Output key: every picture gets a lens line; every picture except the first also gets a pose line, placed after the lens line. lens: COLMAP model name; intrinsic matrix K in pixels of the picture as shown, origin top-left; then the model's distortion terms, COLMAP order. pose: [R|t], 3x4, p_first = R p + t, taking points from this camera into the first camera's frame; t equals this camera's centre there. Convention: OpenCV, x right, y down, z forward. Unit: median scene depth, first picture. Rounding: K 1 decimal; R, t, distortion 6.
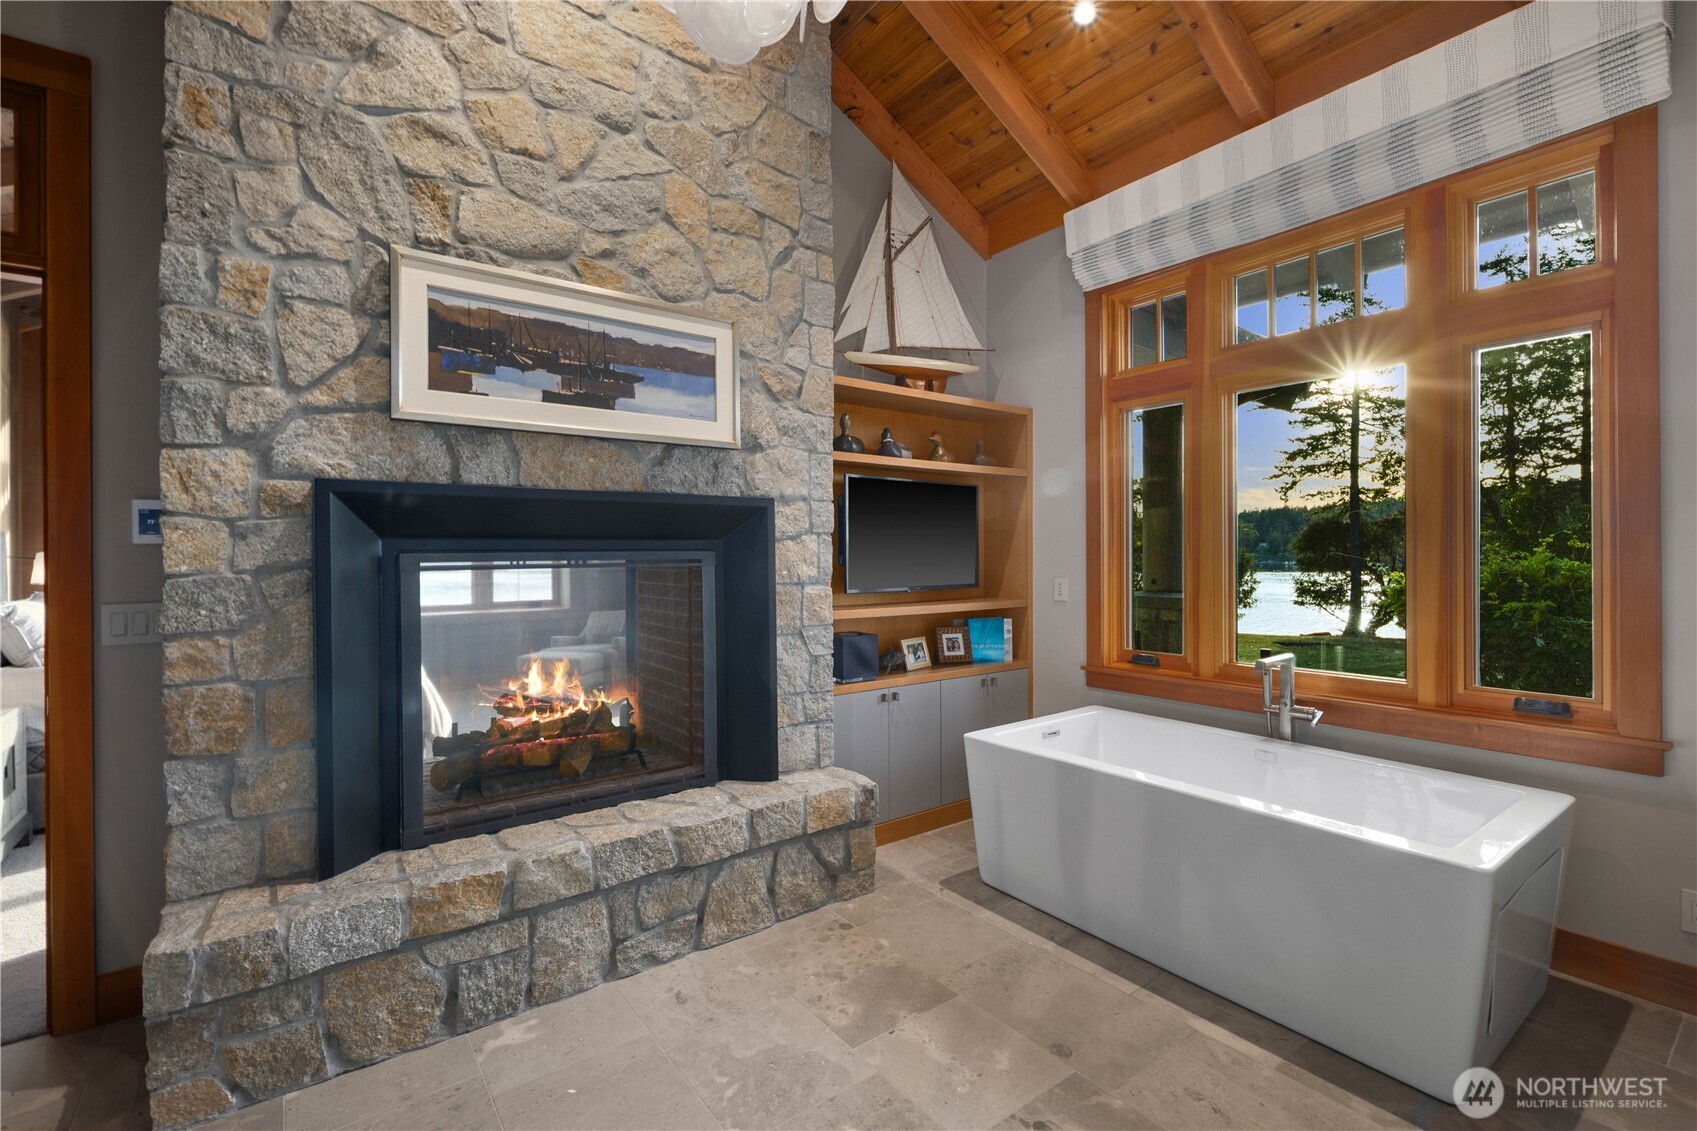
lens RADIAL K [[740.2, 0, 848.5], [0, 740.2, 565.5], [0, 0, 1]] dist [0.000402, -0.000481]
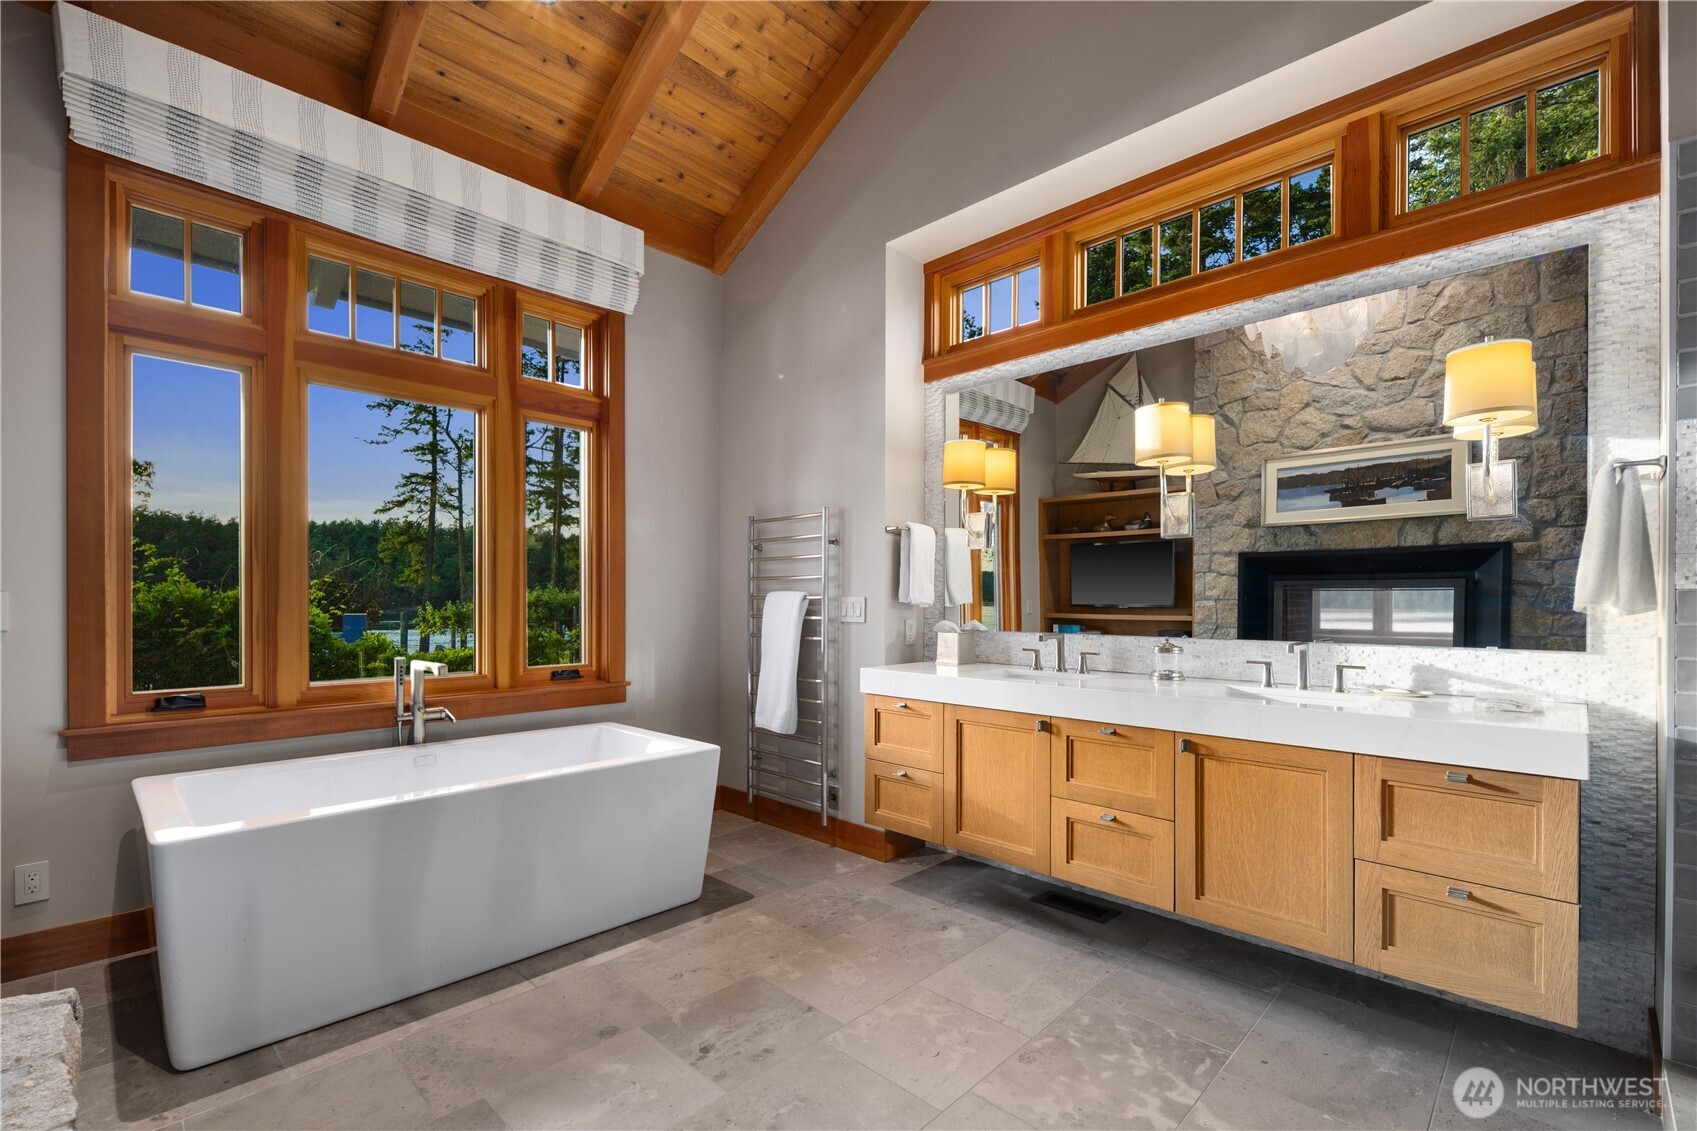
lens RADIAL K [[747.7, 0, 844.2], [0, 747.7, 606.8], [0, 0, 1]] dist [0.000423, -0.000239]
pose [[-0.159565, -0.006373, 0.987167, -0.616703], [0.008317, 0.999935, 0.007800, 0.046263], [-0.987152, 0.009455, -0.159501, 0.656062]]
